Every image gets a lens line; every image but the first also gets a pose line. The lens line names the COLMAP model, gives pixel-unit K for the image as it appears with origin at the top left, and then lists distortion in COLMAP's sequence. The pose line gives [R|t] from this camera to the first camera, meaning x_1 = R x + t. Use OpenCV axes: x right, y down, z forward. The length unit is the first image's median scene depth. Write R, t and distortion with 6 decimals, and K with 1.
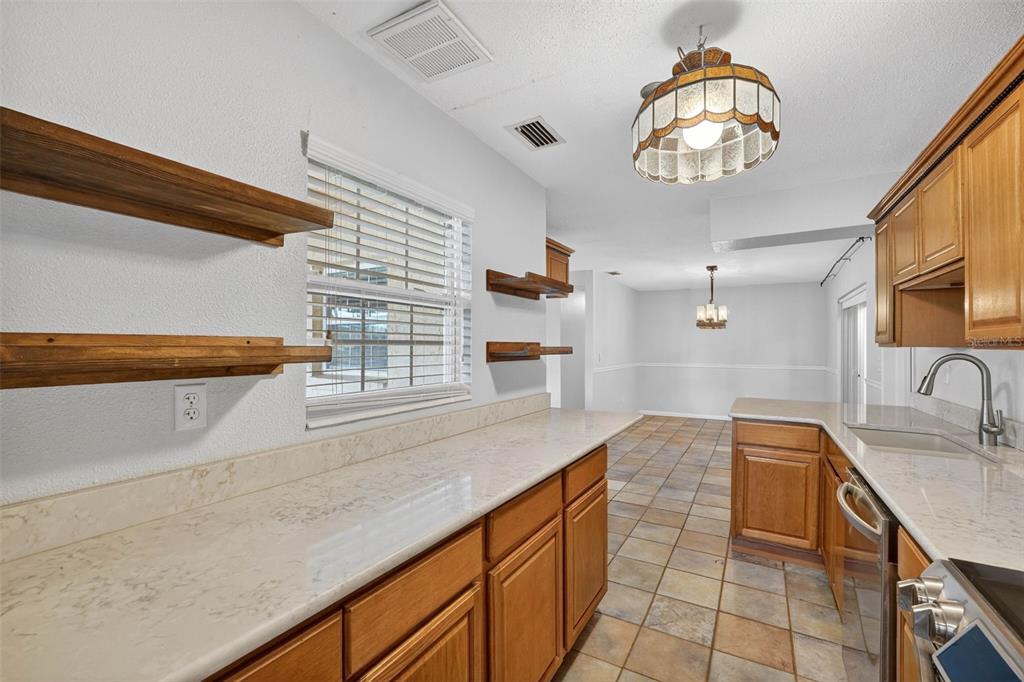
lens RADIAL K [[429.8, 0, 515.6], [0, 429.8, 344.7], [0, 0, 1]] dist [-0.012059, 0.004770]
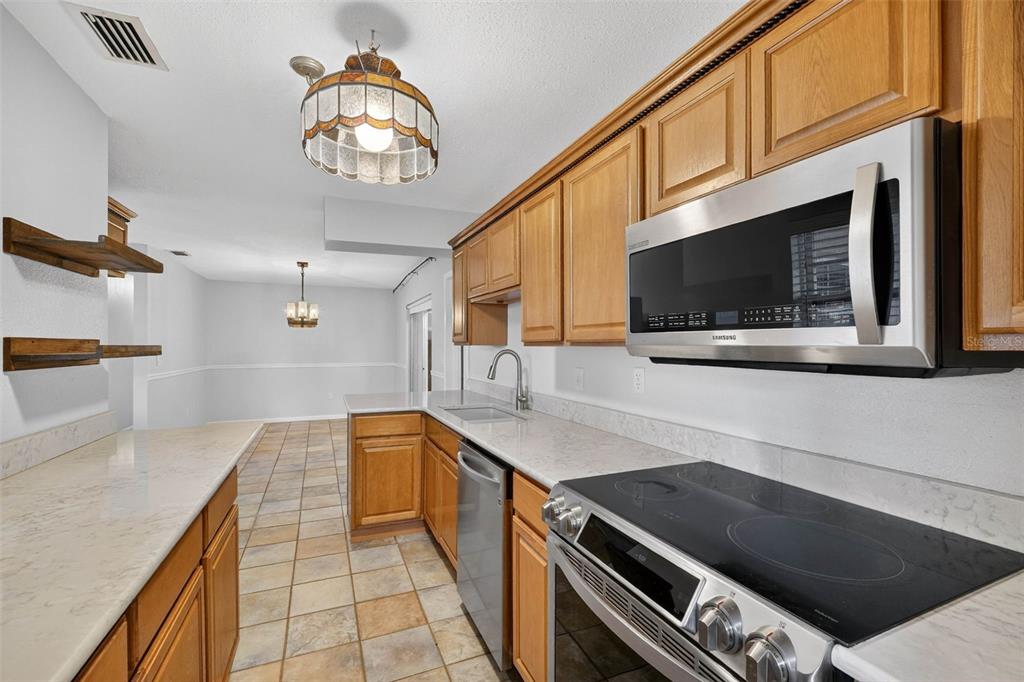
lens RADIAL K [[442.6, 0, 510.6], [0, 442.6, 344.4], [0, 0, 1]] dist [-0.012621, 0.005195]
pose [[0.602440, 0.000128, 0.798164, -0.143448], [-0.001081, 0.999999, 0.000656, 0.002050], [-0.798163, -0.001258, 0.602440, 0.070656]]
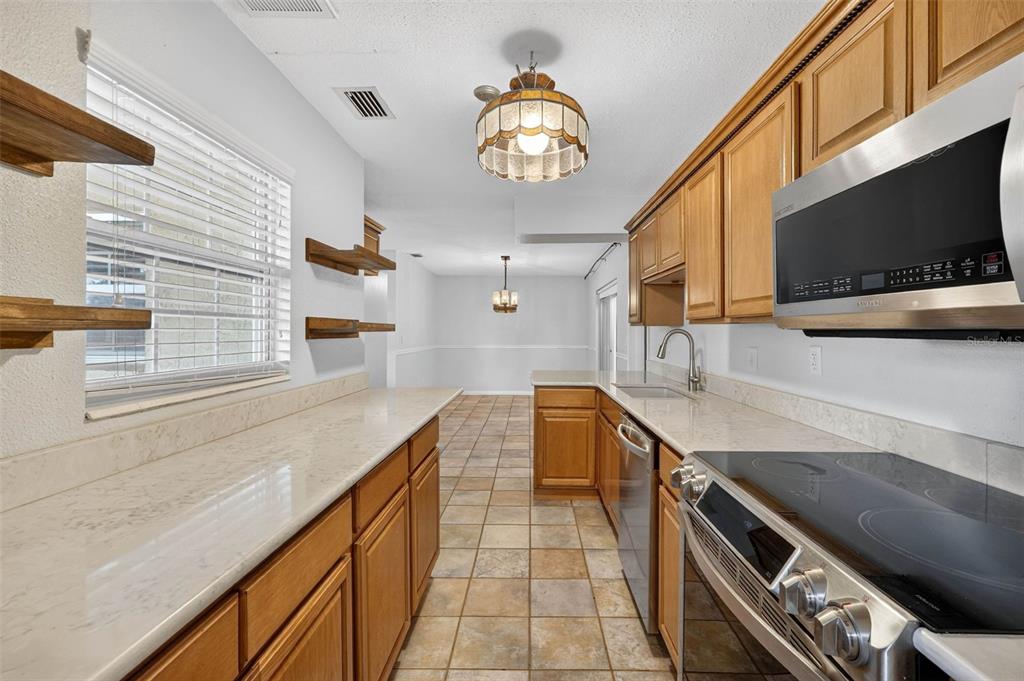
lens RADIAL K [[435.5, 0, 526.2], [0, 435.5, 330.4], [0, 0, 1]] dist [-0.003304, 0.000383]
pose [[0.874252, 0.001297, 0.485470, -0.117157], [-0.002117, 0.999997, 0.001142, 0.021938], [-0.485467, -0.002026, 0.874252, -0.038344]]
